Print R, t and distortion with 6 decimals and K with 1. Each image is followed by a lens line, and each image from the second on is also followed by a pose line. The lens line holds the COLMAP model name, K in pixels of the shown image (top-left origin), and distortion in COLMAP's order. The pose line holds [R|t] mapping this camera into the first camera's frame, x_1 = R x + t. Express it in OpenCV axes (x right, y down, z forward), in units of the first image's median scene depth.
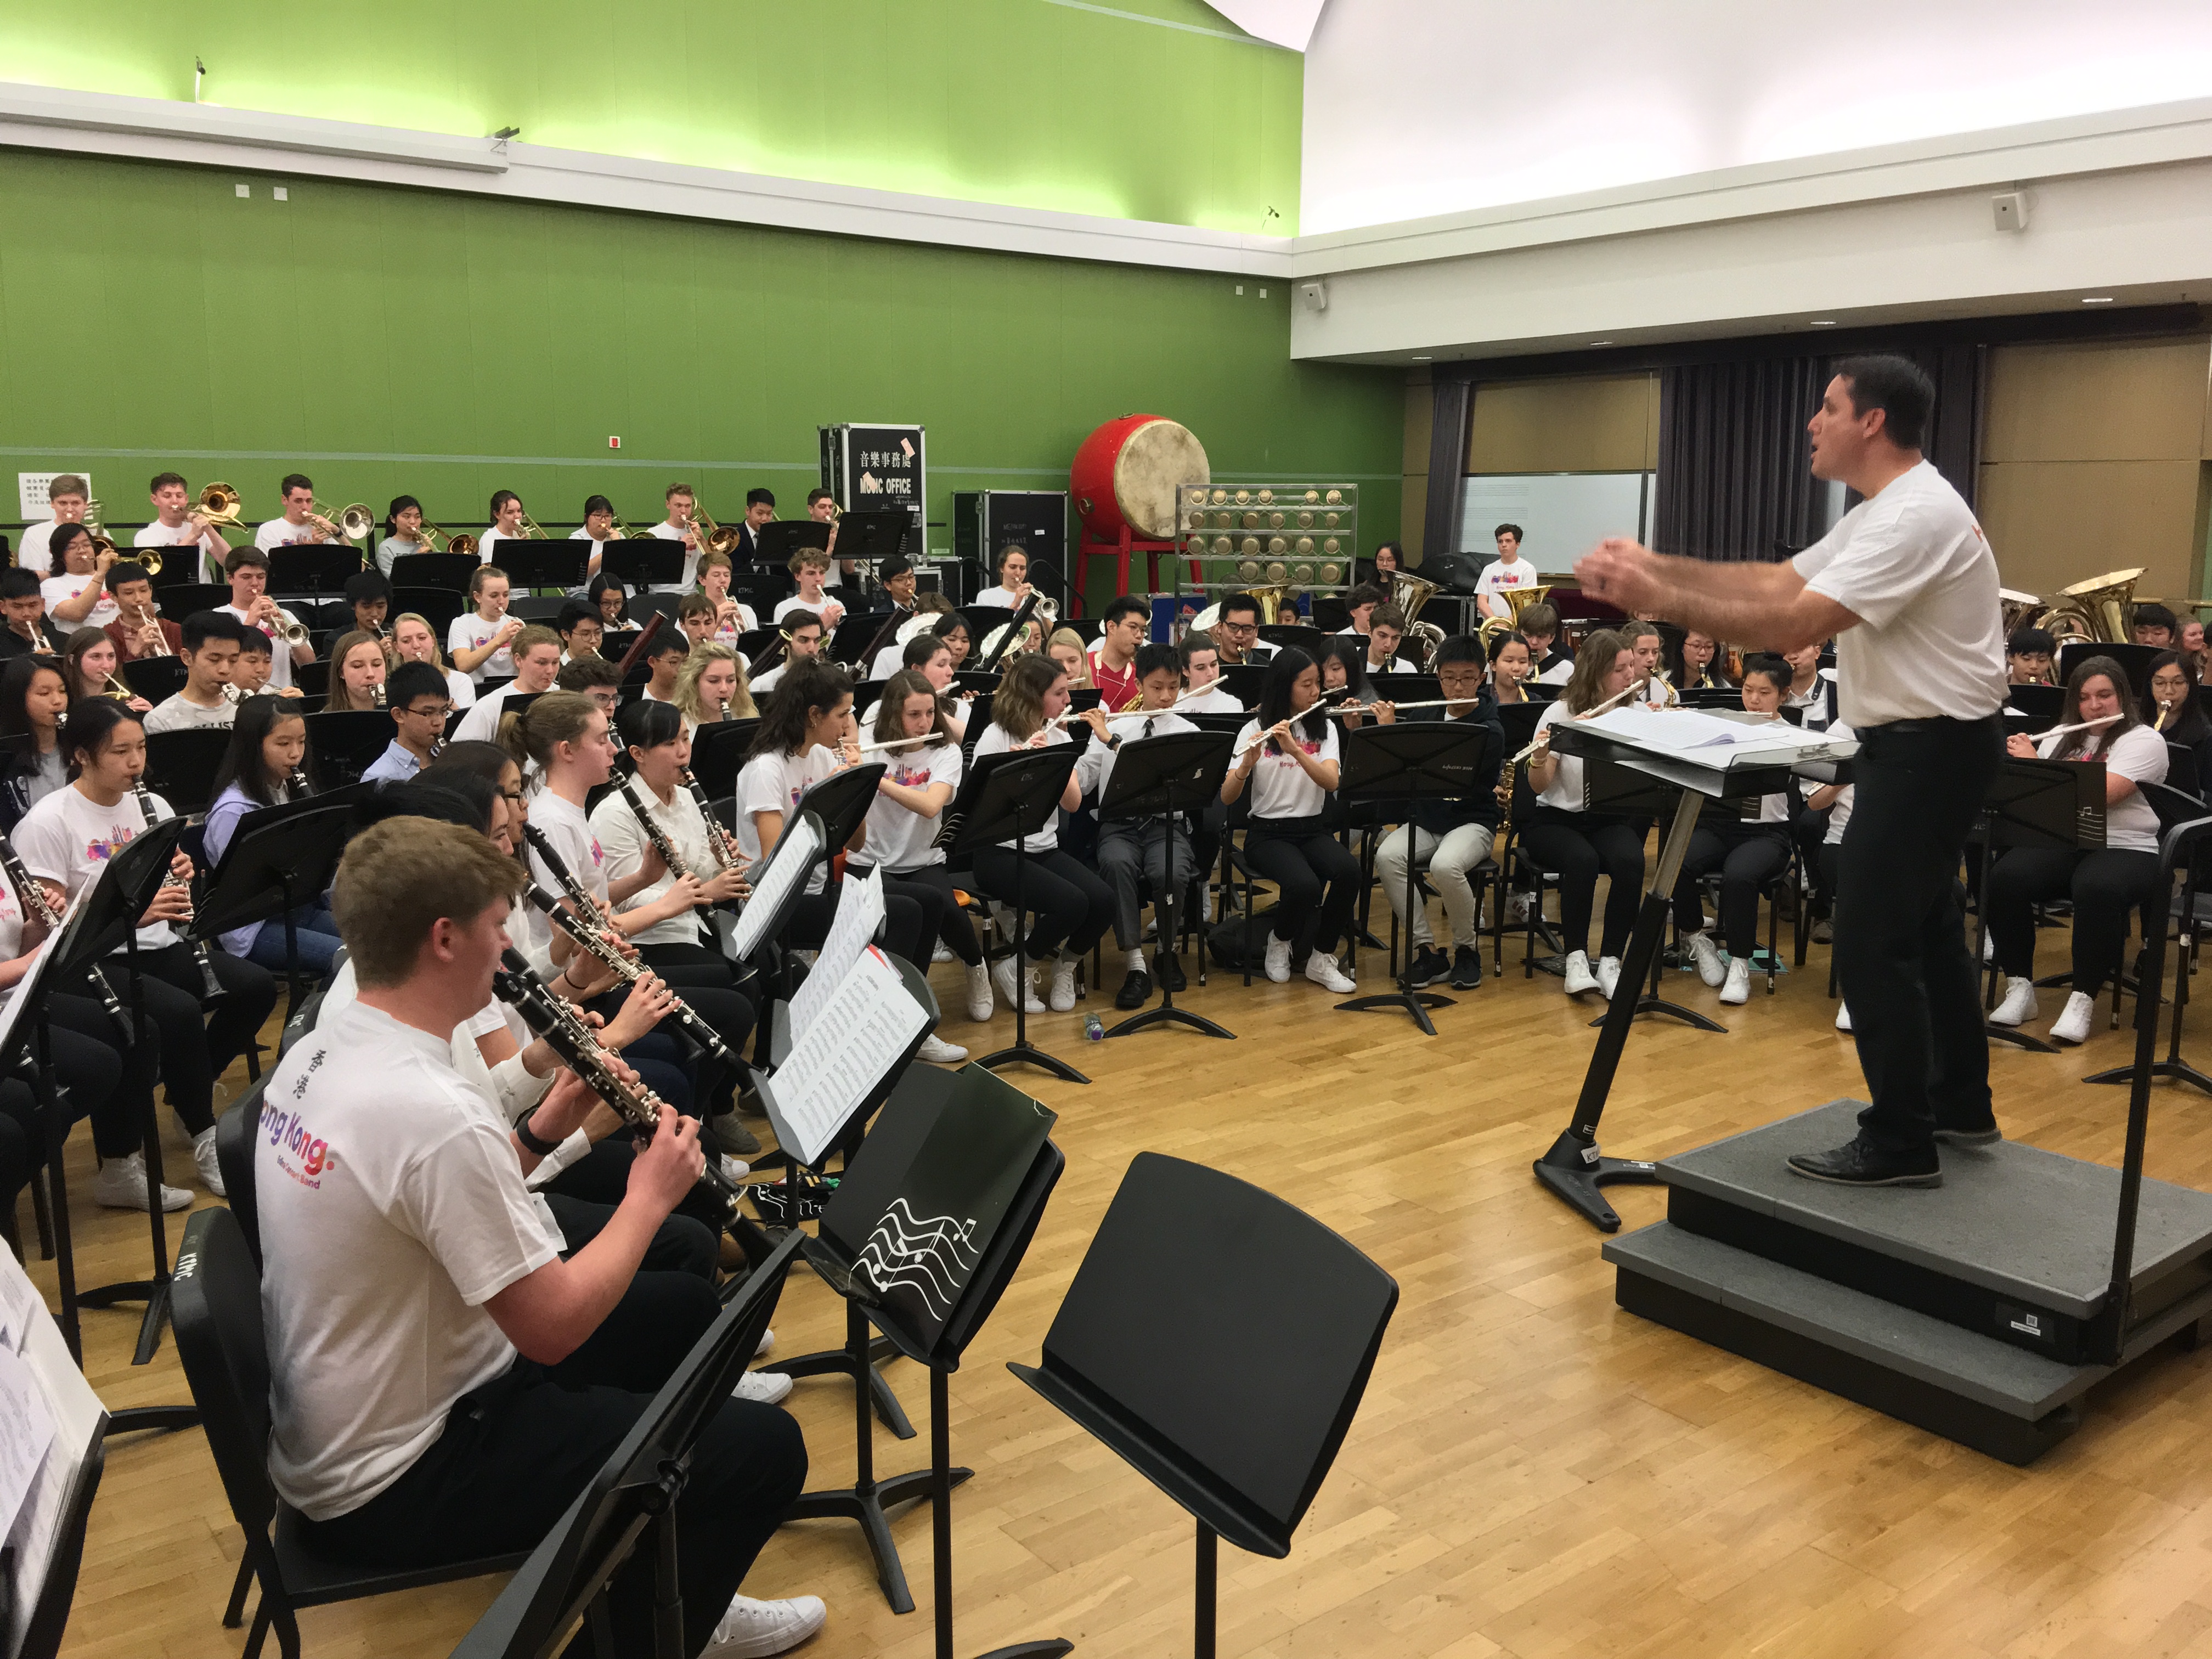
lens RADIAL K [[1887.9, 0, 1106.0], [0, 1887.9, 829.5], [0, 0, 1]] dist [0.048017, -0.091252]
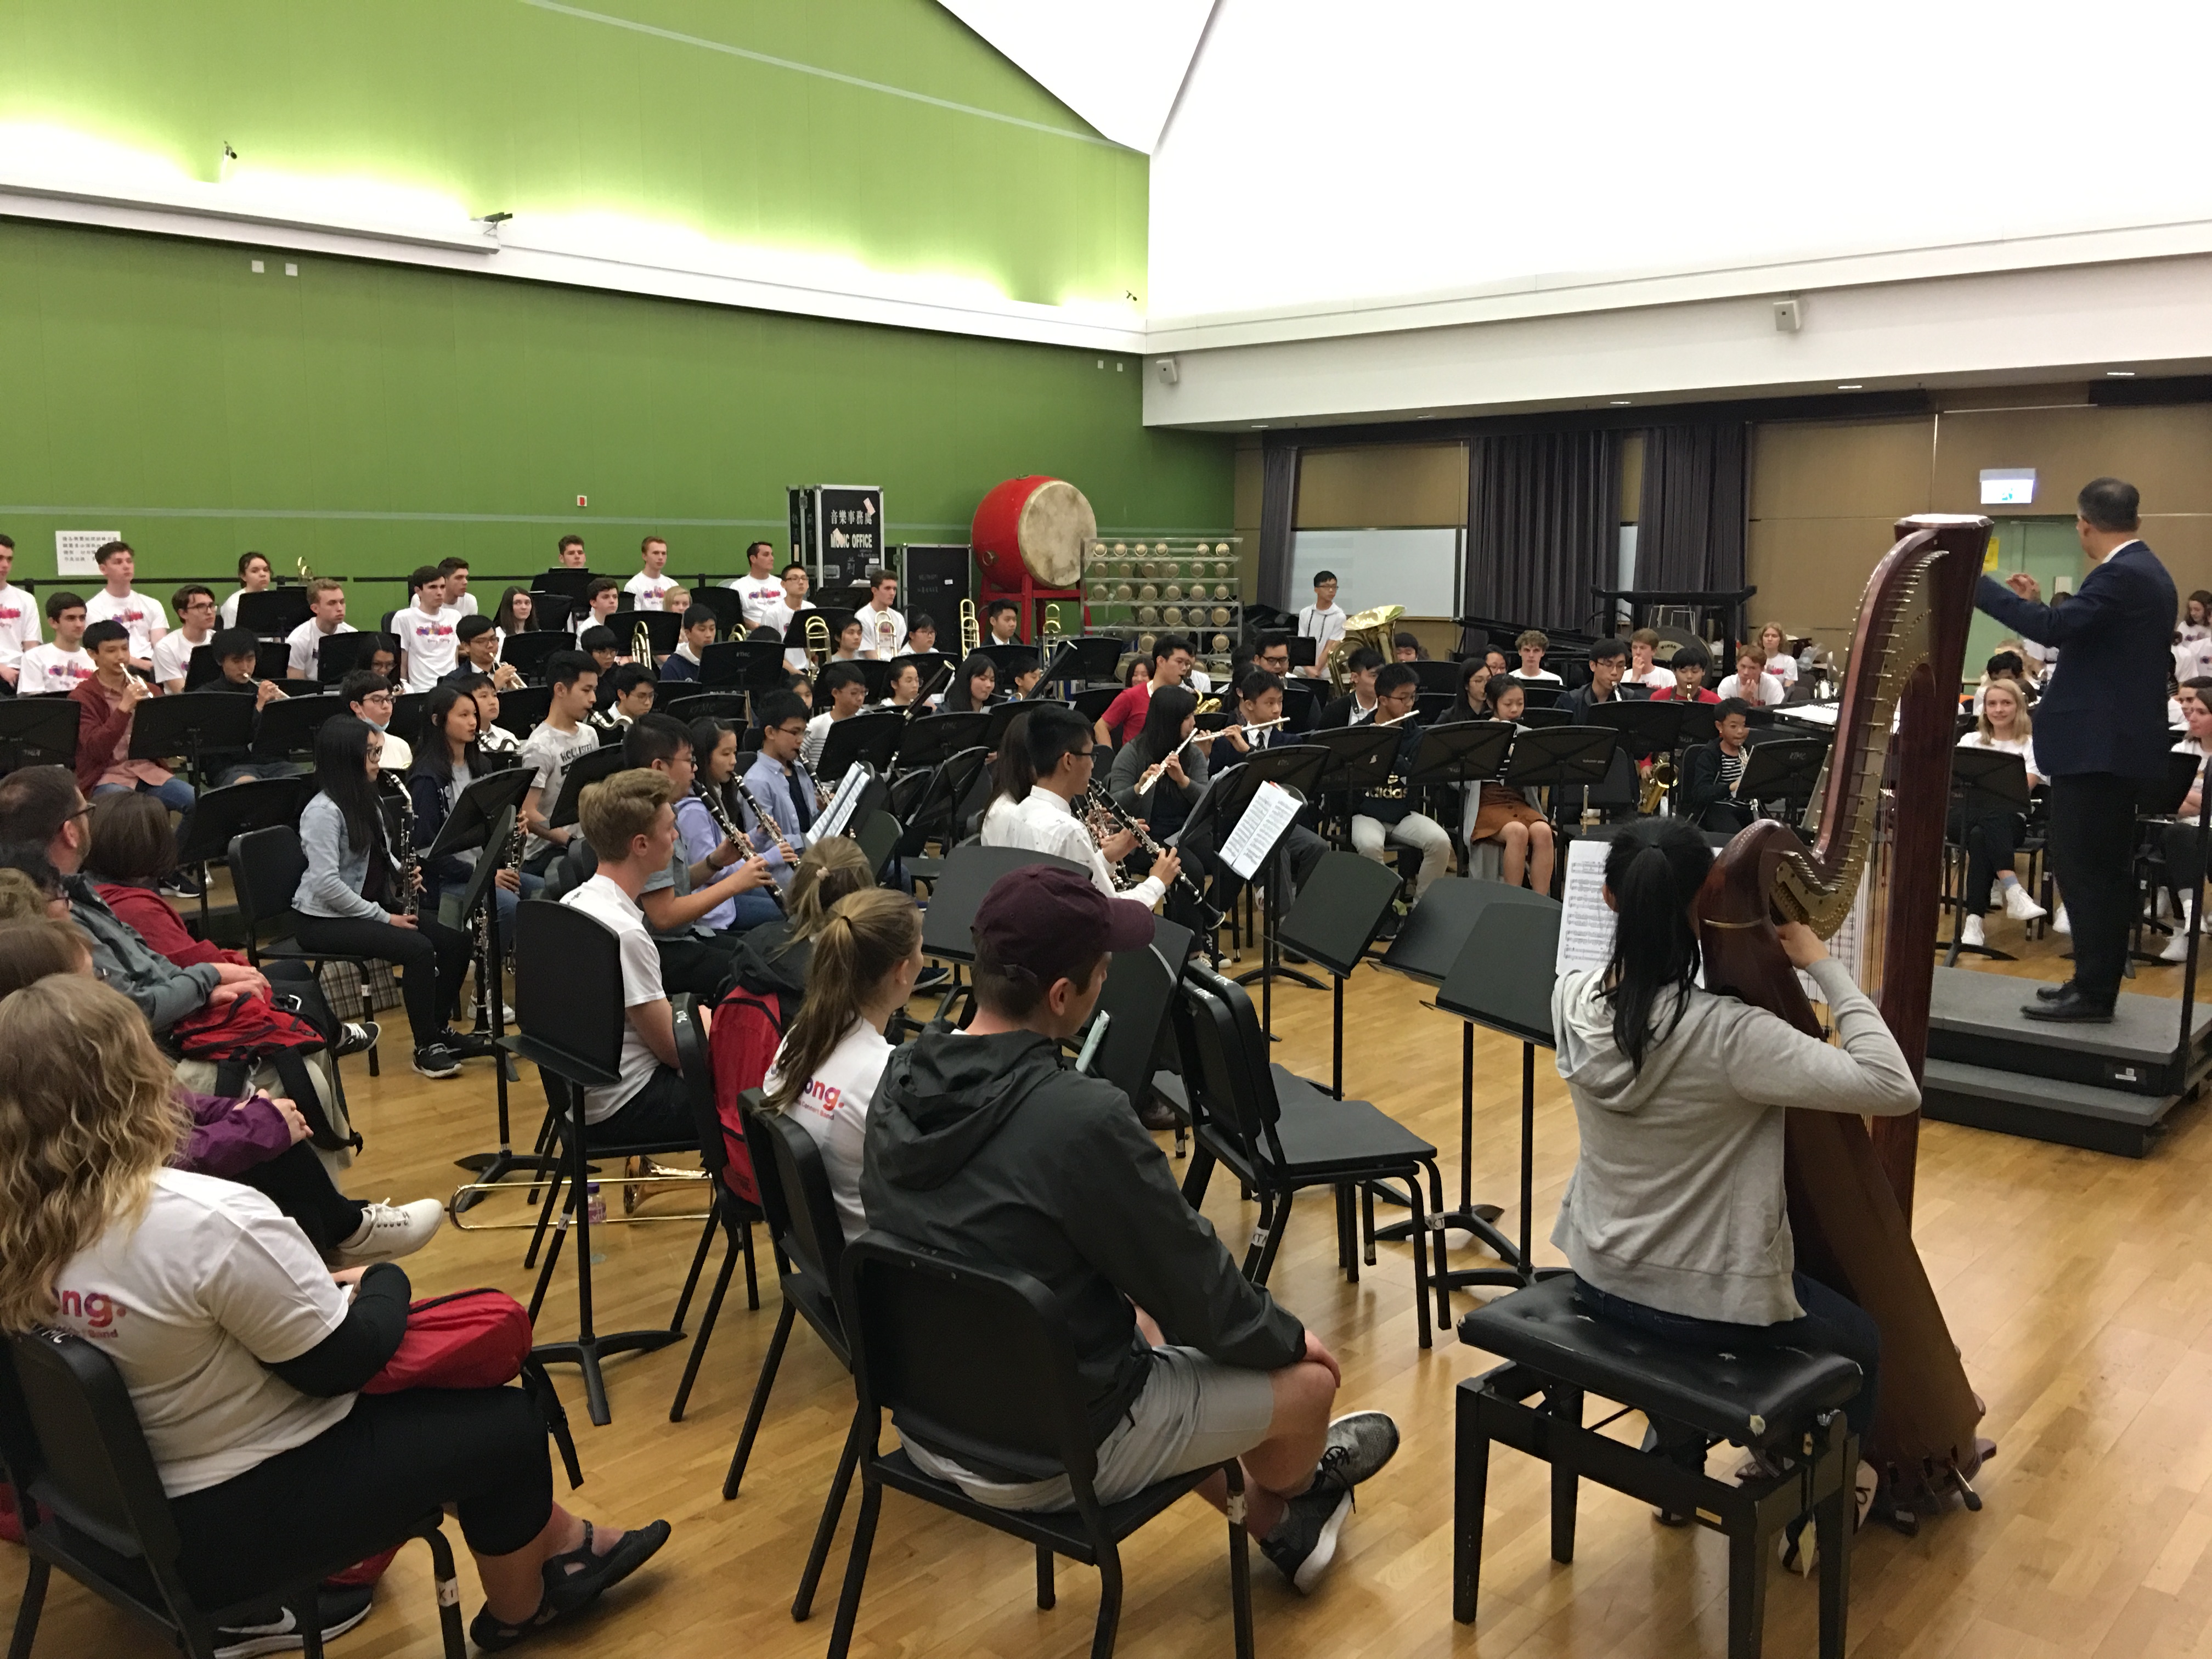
lens RADIAL K [[1887.9, 0, 1106.0], [0, 1887.9, 829.5], [0, 0, 1]] dist [0.048017, -0.091252]
pose [[0.983838, -0.029665, 0.176587, -0.361024], [0.034366, 0.999130, -0.023622, 0.039187], [-0.175732, 0.029309, 0.984002, -0.234986]]
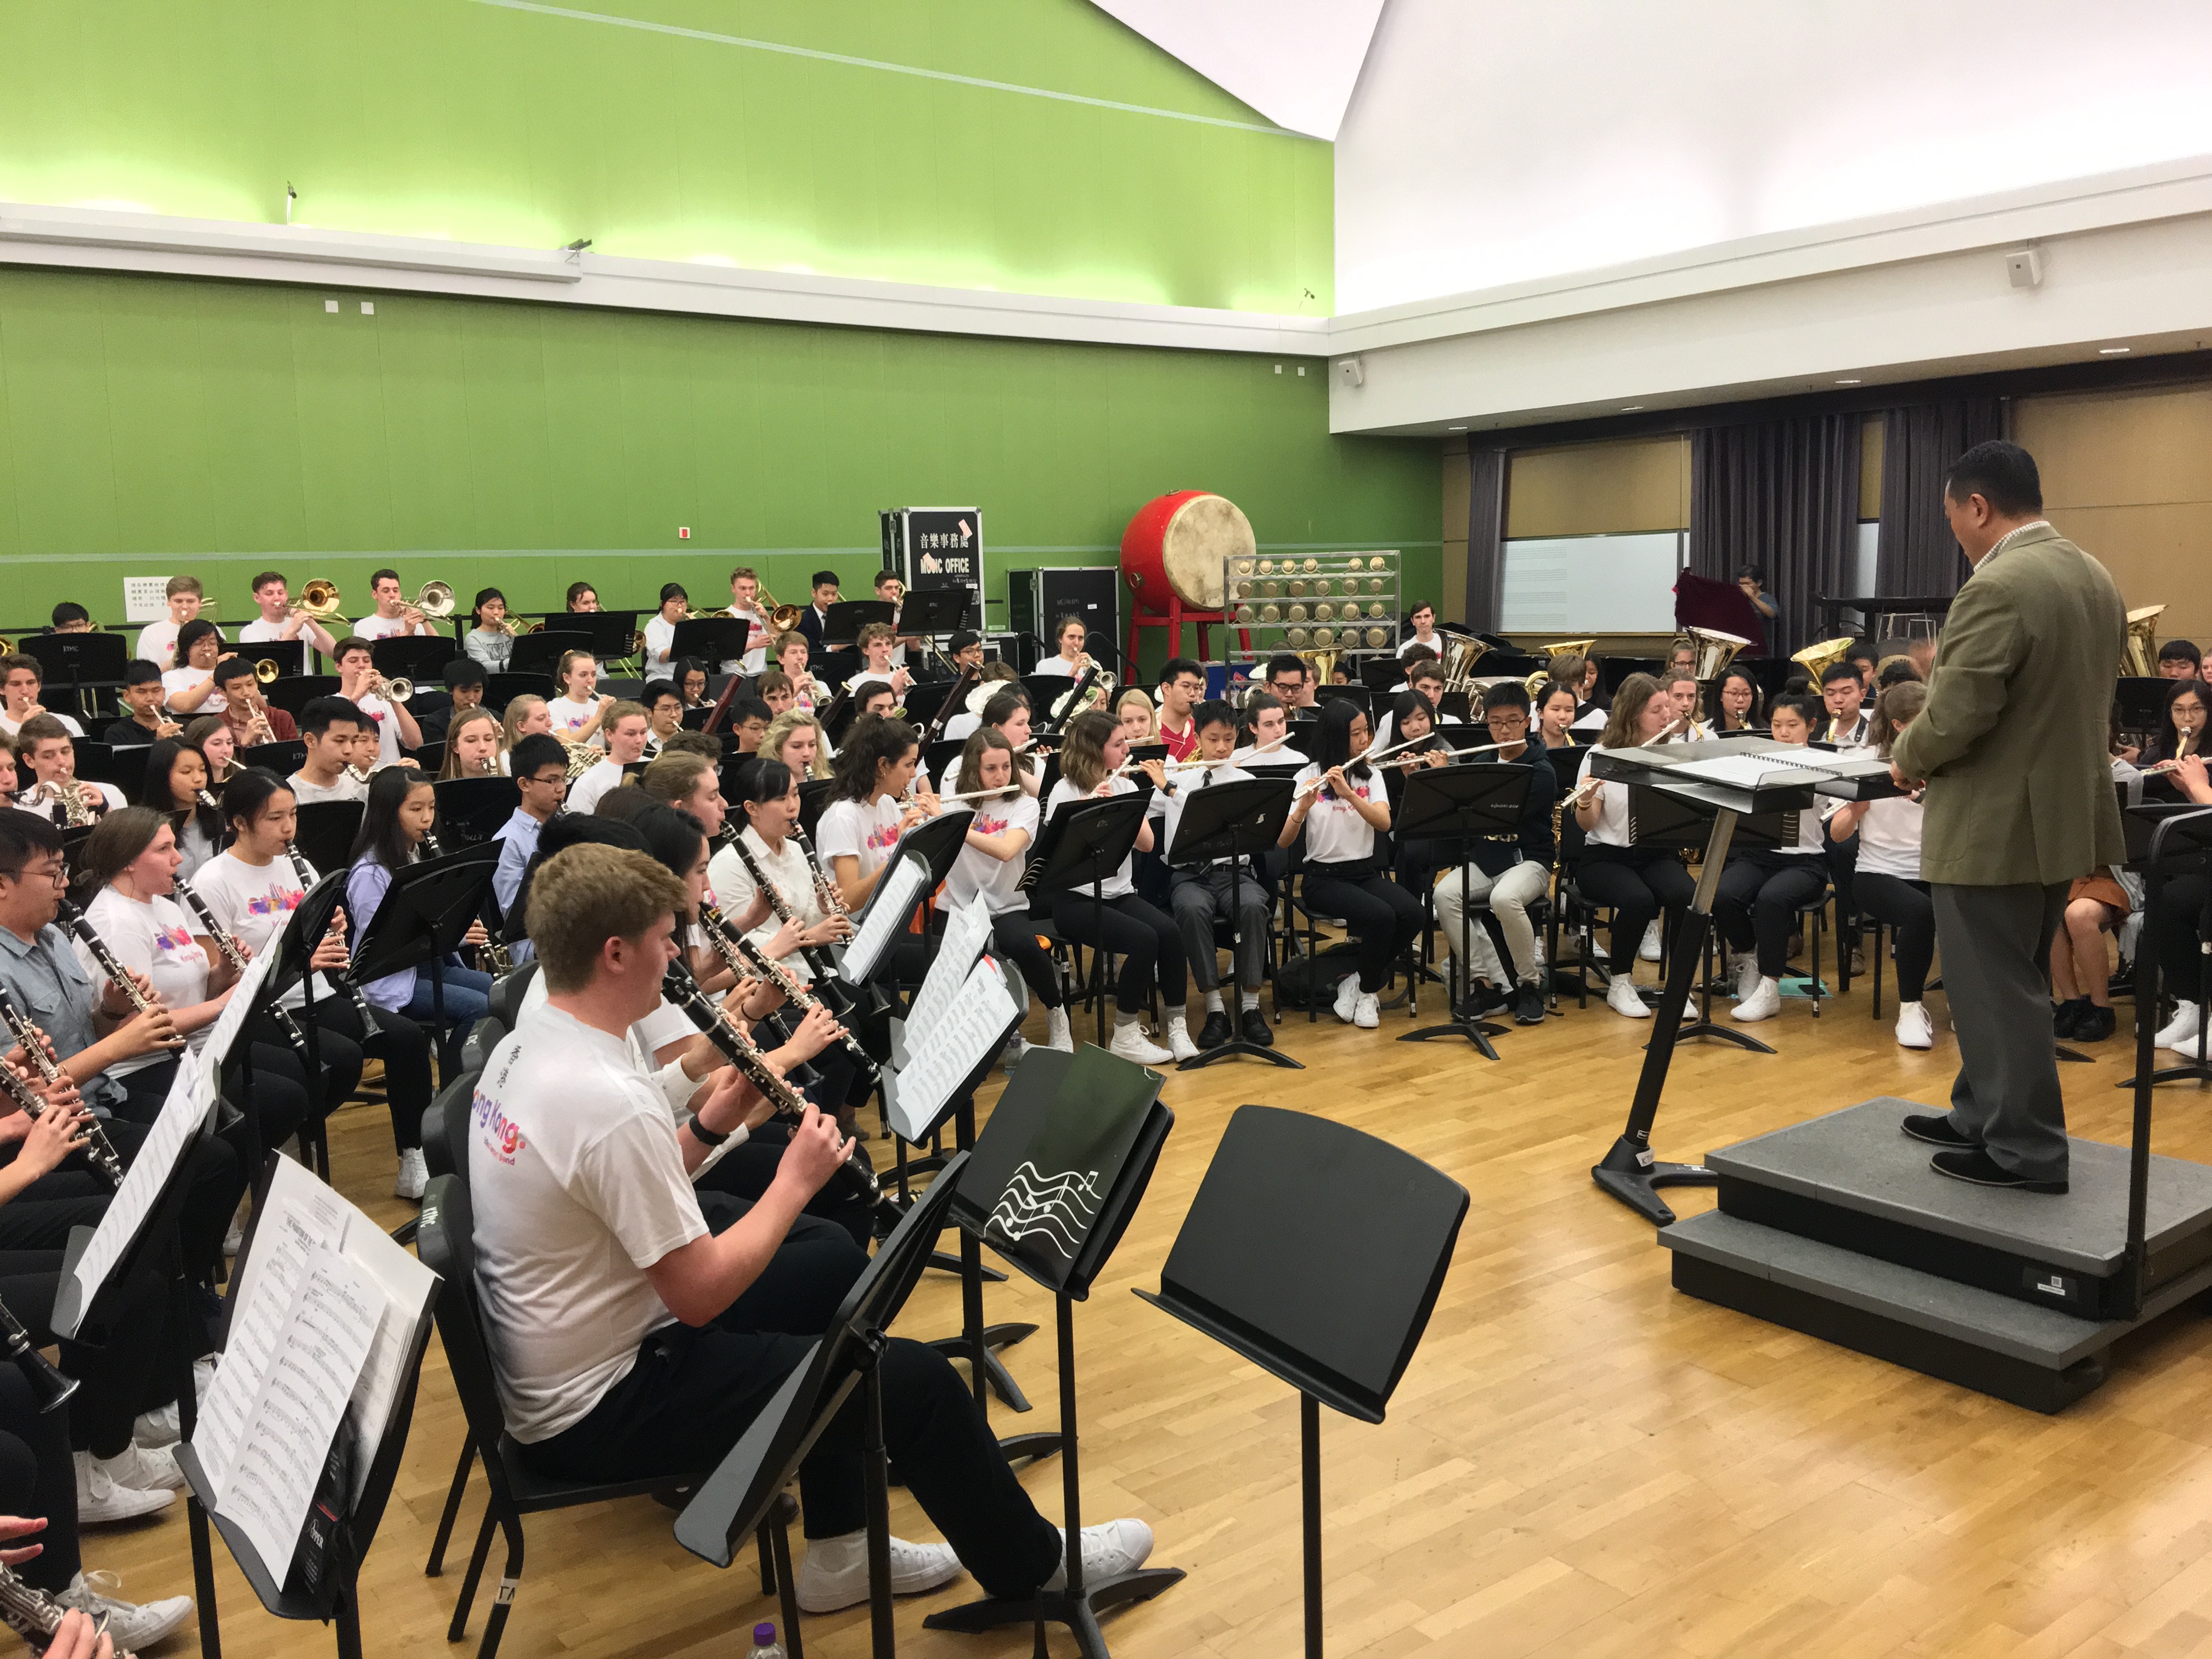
lens RADIAL K [[1894.2, 0, 1114.1], [0, 1894.2, 804.8], [0, 0, 1]] dist [0.057591, -0.102538]
pose [[0.999397, -0.027745, -0.020876, -0.011462], [0.026570, 0.998156, -0.054581, 0.018882], [0.022352, 0.053993, 0.998291, -0.067214]]
